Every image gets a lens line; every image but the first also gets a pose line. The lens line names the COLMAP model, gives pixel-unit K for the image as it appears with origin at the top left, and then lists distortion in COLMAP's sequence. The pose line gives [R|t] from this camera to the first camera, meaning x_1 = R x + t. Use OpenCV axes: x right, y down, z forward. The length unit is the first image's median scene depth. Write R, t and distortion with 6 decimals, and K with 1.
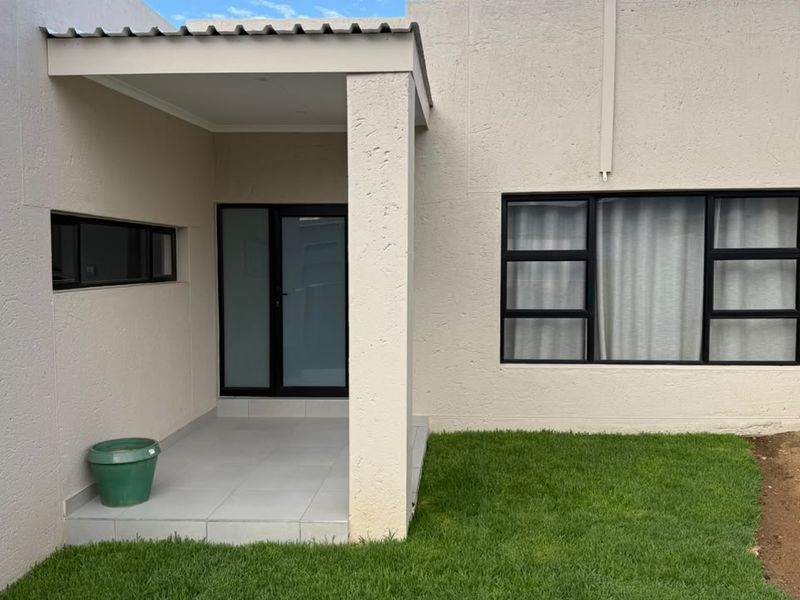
lens RADIAL K [[785.5, 0, 400.0], [0, 785.5, 300.0], [0, 0, 1]] dist [0.179402, -0.382489]
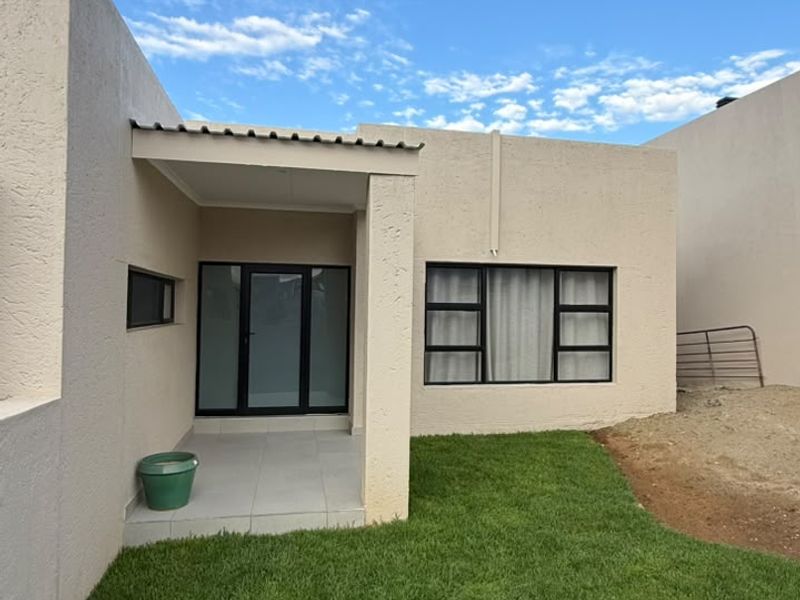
lens RADIAL K [[592.5, 0, 427.4], [0, 592.5, 284.0], [0, 0, 1]] dist [0.000596, 0.003212]
pose [[0.960809, 0.026702, 0.275921, -0.158846], [-0.001276, 0.995766, -0.091918, -0.000041], [-0.277207, 0.087963, 0.956775, 0.004859]]
